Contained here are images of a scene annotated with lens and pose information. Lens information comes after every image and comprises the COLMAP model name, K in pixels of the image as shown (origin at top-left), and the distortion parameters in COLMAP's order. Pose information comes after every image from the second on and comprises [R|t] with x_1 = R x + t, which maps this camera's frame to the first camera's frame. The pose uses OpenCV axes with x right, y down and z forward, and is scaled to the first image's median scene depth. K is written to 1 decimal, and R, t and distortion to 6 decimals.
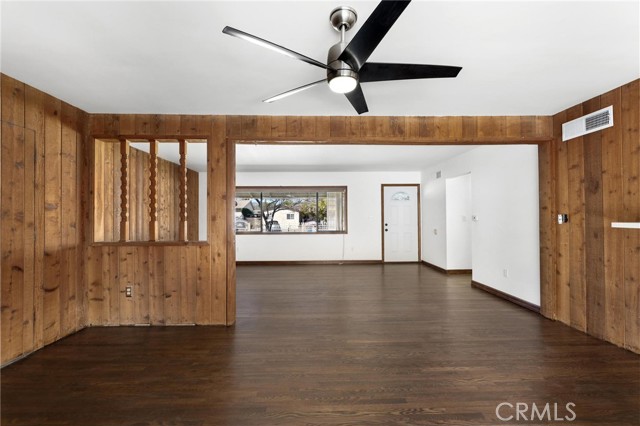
lens RADIAL K [[268.2, 0, 318.7], [0, 268.2, 215.7], [0, 0, 1]] dist [-0.000166, 0.000236]
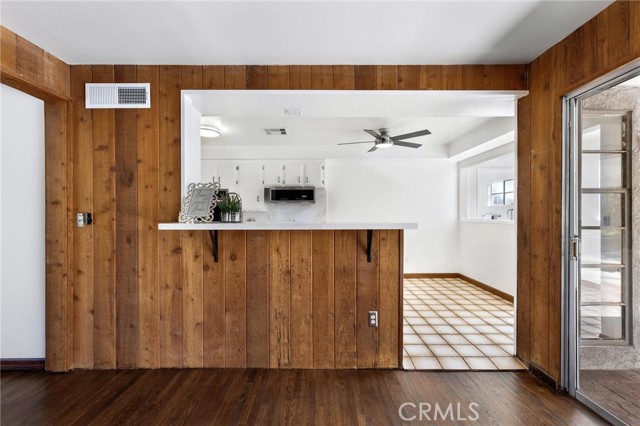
lens RADIAL K [[275.4, 0, 321.3], [0, 275.4, 213.6], [0, 0, 1]] dist [-0.002871, 0.000450]
pose [[0.012005, 0.006668, 0.999906, 0.208921], [-0.003933, 0.999970, -0.006621, -0.001001], [-0.999920, -0.003853, 0.012031, 0.385589]]
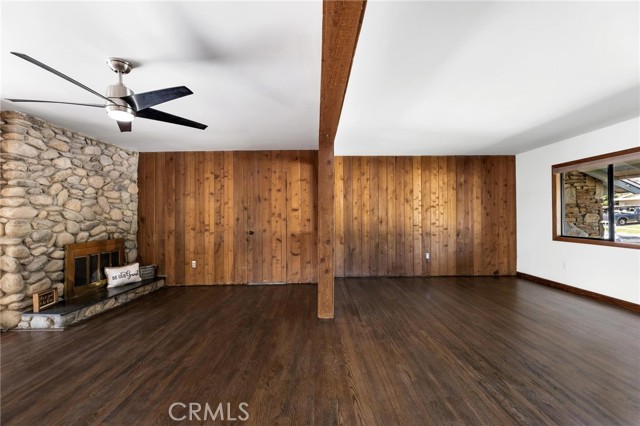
lens RADIAL K [[268.2, 0, 313.9], [0, 268.2, 213.5], [0, 0, 1]] dist [-0.000166, 0.000236]
pose [[0.003401, -0.005202, -0.999981, 0.762218], [0.015204, 0.999871, -0.005150, 0.003096], [0.999879, -0.015186, 0.003479, 0.994872]]
